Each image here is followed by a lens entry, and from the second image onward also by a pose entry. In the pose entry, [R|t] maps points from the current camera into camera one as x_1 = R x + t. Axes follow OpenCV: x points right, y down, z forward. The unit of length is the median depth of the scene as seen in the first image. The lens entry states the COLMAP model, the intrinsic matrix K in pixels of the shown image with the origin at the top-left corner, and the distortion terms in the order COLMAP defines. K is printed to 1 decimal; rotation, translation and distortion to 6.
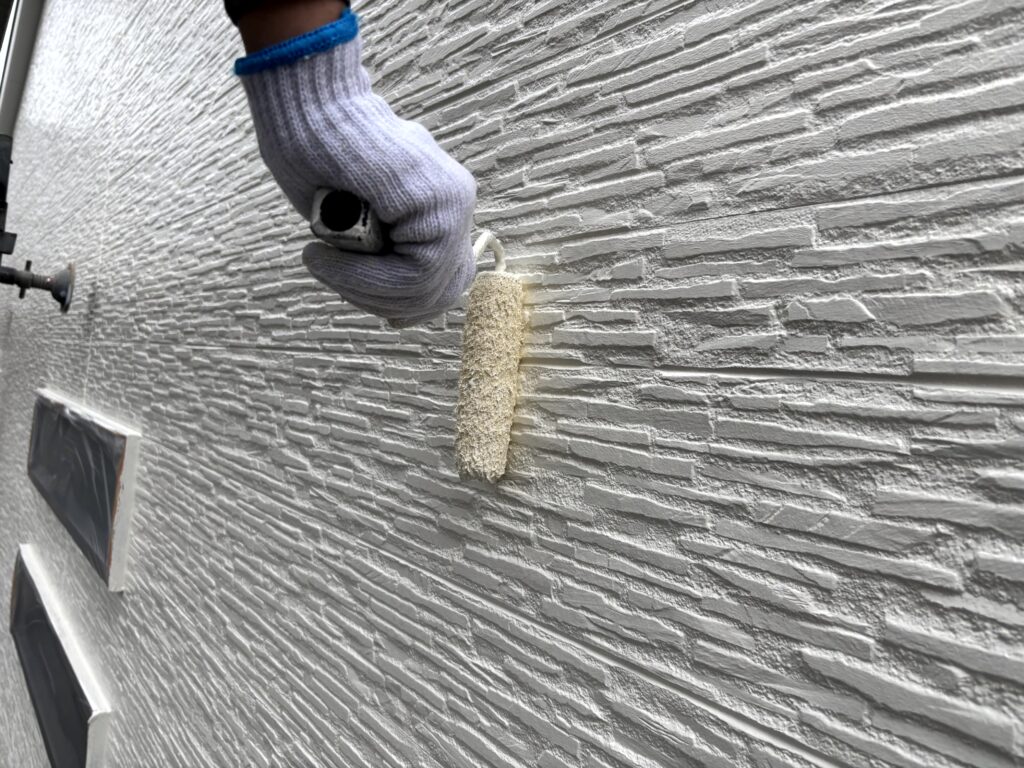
lens RADIAL K [[782.2, 0, 510.9], [0, 782.2, 387.1], [0, 0, 1]] dist [-0.028009, 0.008656]
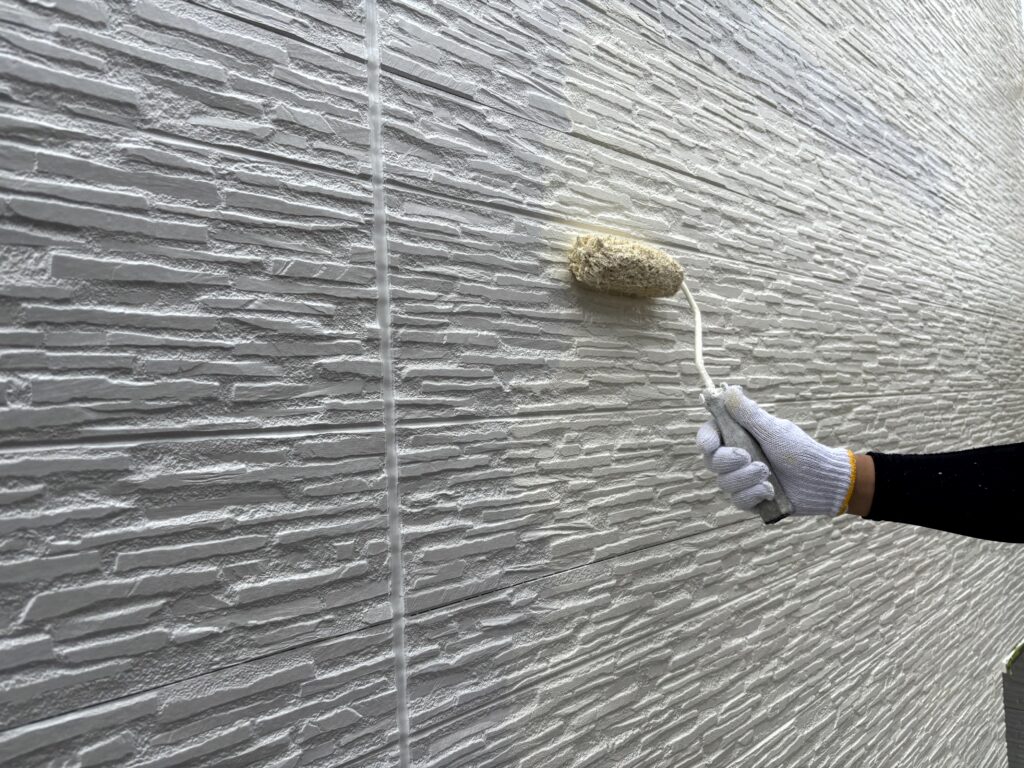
lens RADIAL K [[782.2, 0, 512.6], [0, 782.2, 382.4], [0, 0, 1]] dist [-0.028009, 0.008656]
pose [[-0.176332, -0.073927, 0.981551, -0.940585], [0.007255, 0.997051, 0.076398, 0.237421], [-0.984304, 0.020592, -0.175275, 0.794759]]
